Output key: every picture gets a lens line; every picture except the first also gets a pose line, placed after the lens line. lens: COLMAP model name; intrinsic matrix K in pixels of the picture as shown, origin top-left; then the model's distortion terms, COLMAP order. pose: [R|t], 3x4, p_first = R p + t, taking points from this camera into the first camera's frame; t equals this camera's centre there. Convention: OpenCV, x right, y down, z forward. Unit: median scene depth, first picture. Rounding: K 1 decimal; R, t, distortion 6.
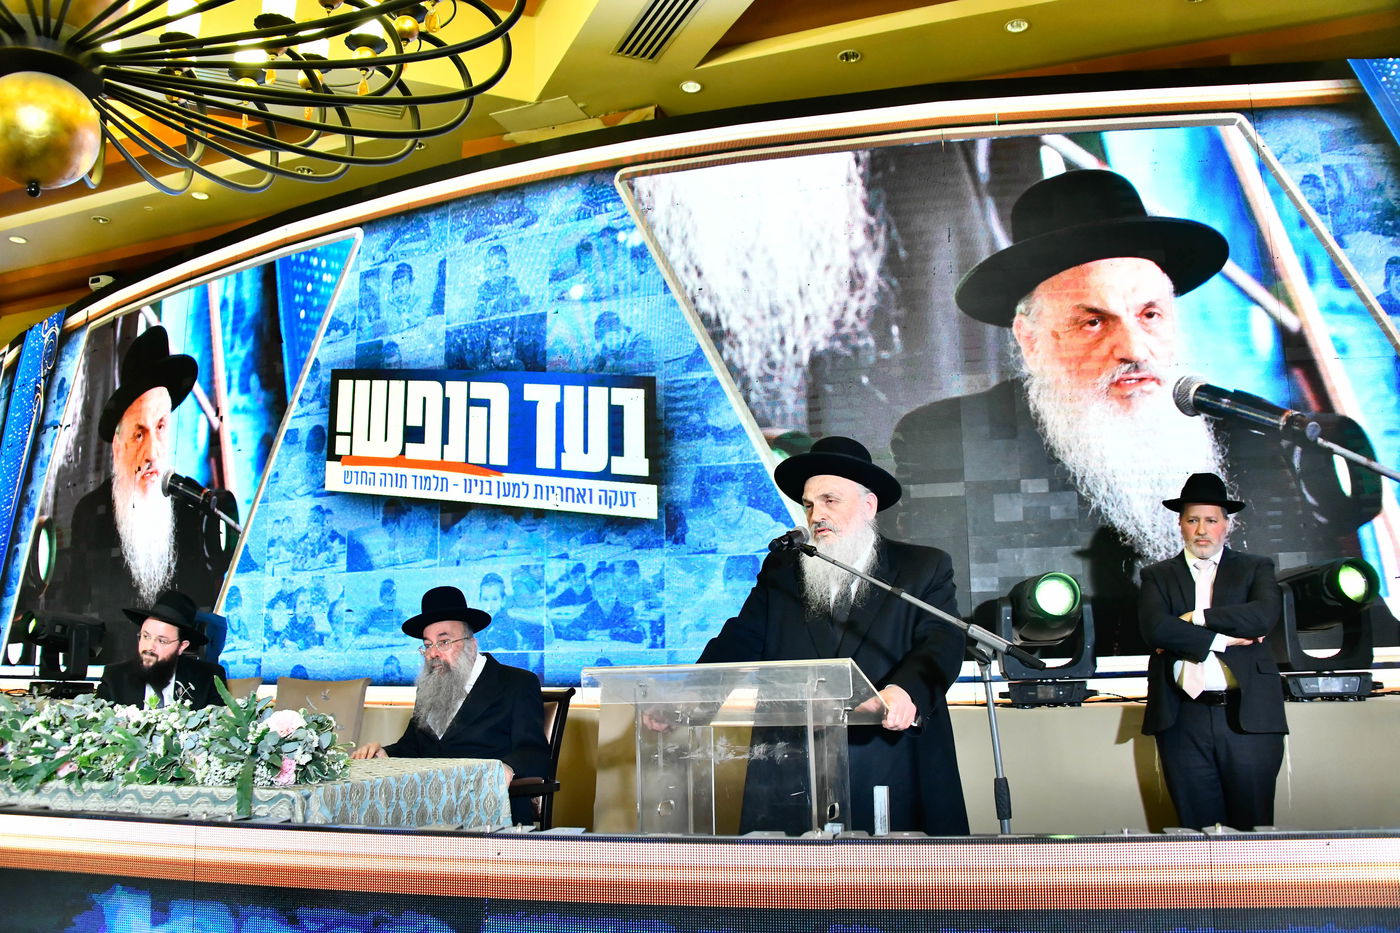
lens RADIAL K [[1118.6, 0, 705.5], [0, 1118.6, 466.7], [0, 0, 1]] dist [-0.149962, 0.060958]
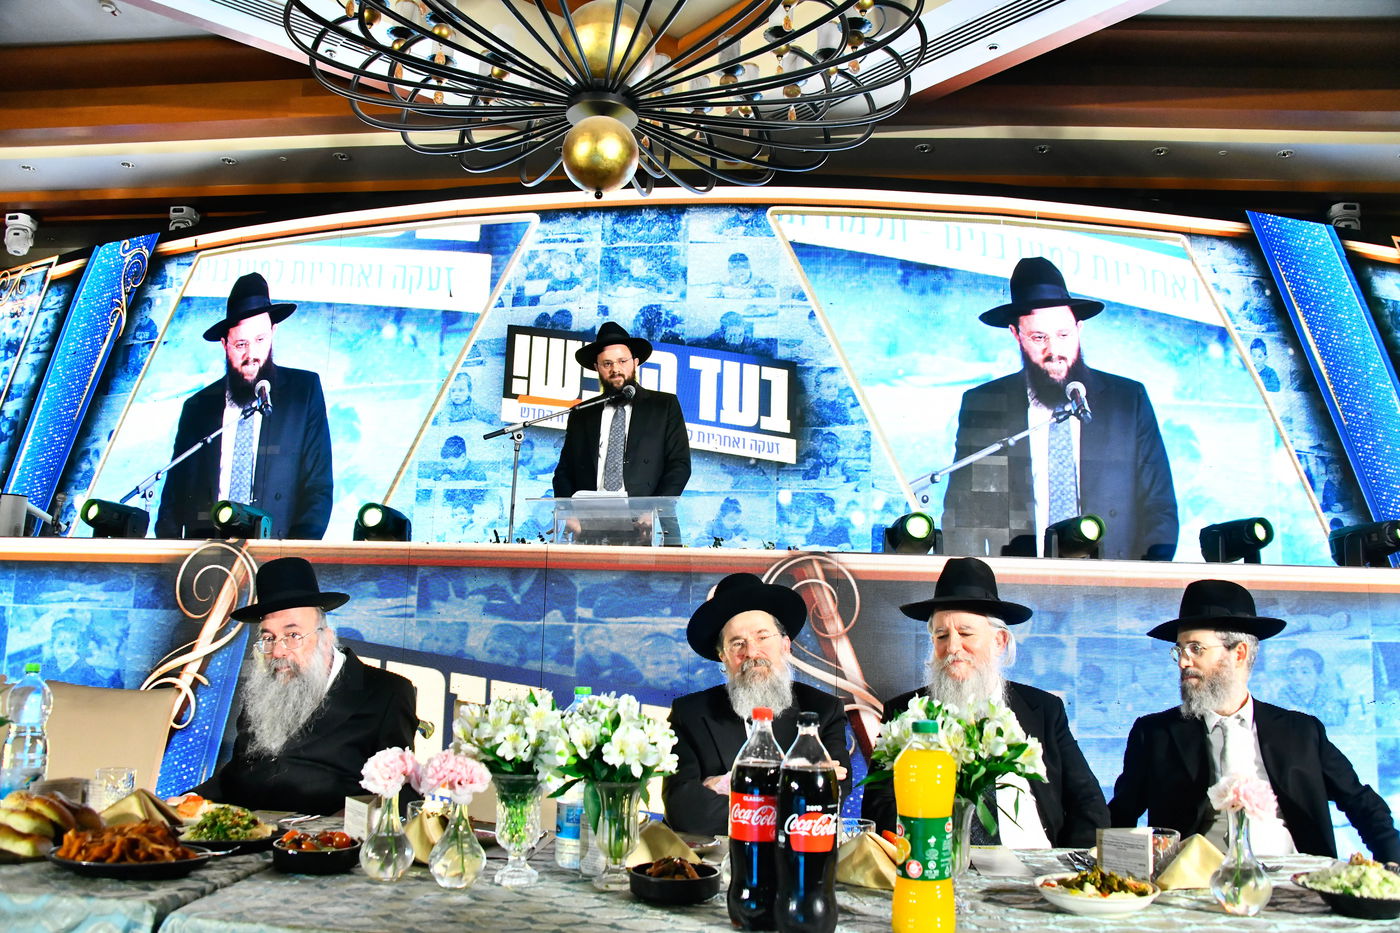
lens RADIAL K [[1118.6, 0, 709.7], [0, 1118.6, 473.3], [0, 0, 1]] dist [-0.149962, 0.060958]
pose [[0.961460, 0.085206, 0.261409, -0.487511], [-0.089431, 0.995984, 0.004286, 0.059199], [-0.259994, -0.027499, 0.965219, -0.309107]]
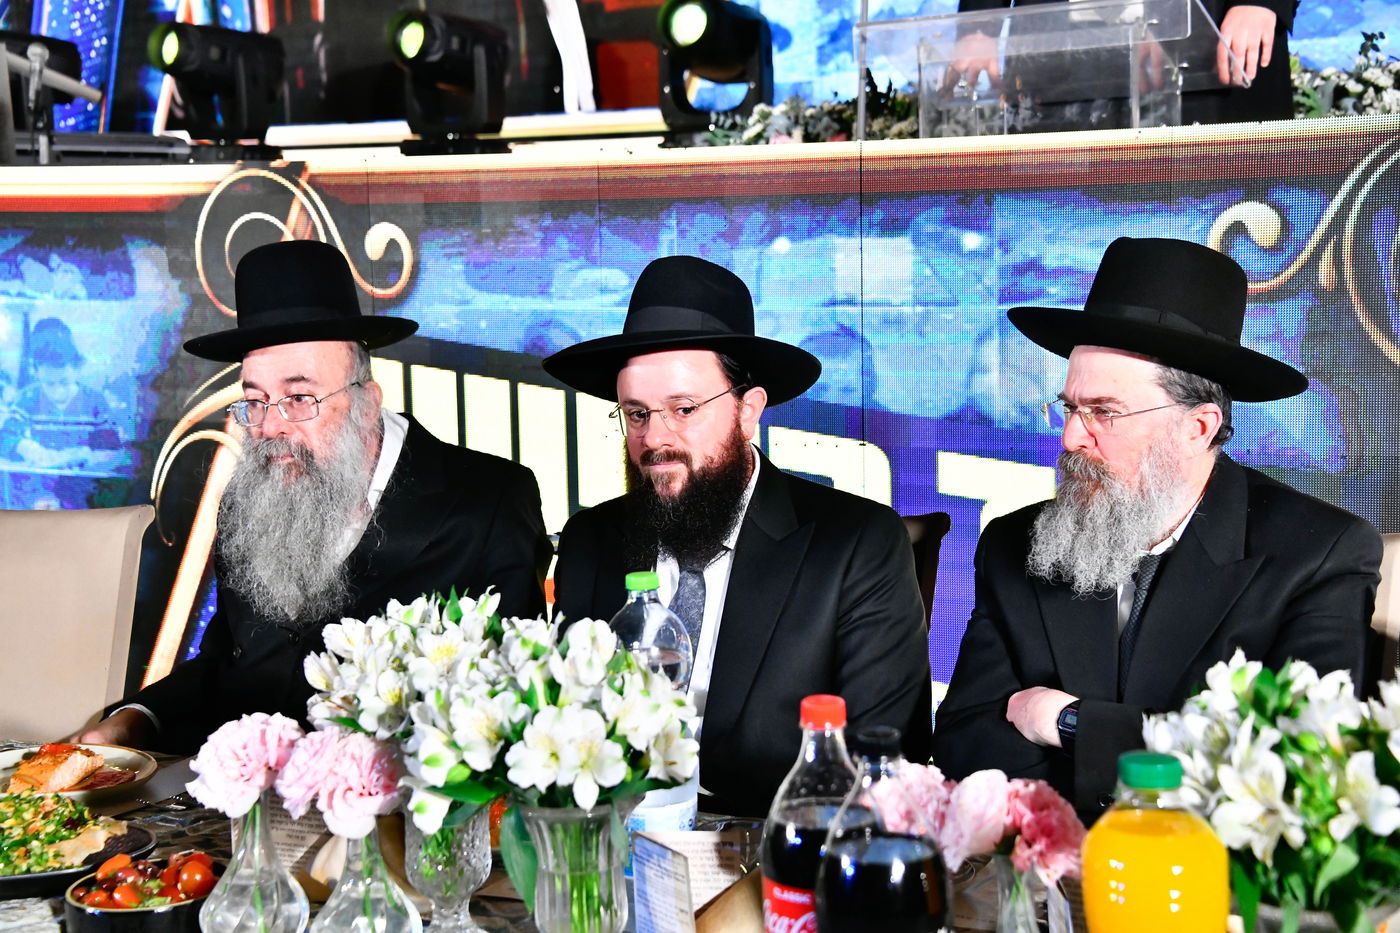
lens RADIAL K [[2281.6, 0, 697.1], [0, 2281.6, 493.9], [0, 0, 1]] dist [0.410046, 0.000000]
pose [[0.993529, 0.007505, -0.113328, -0.367521], [0.027234, 0.952960, 0.301869, 0.007151], [0.110262, -0.303002, 0.946590, -0.293265]]
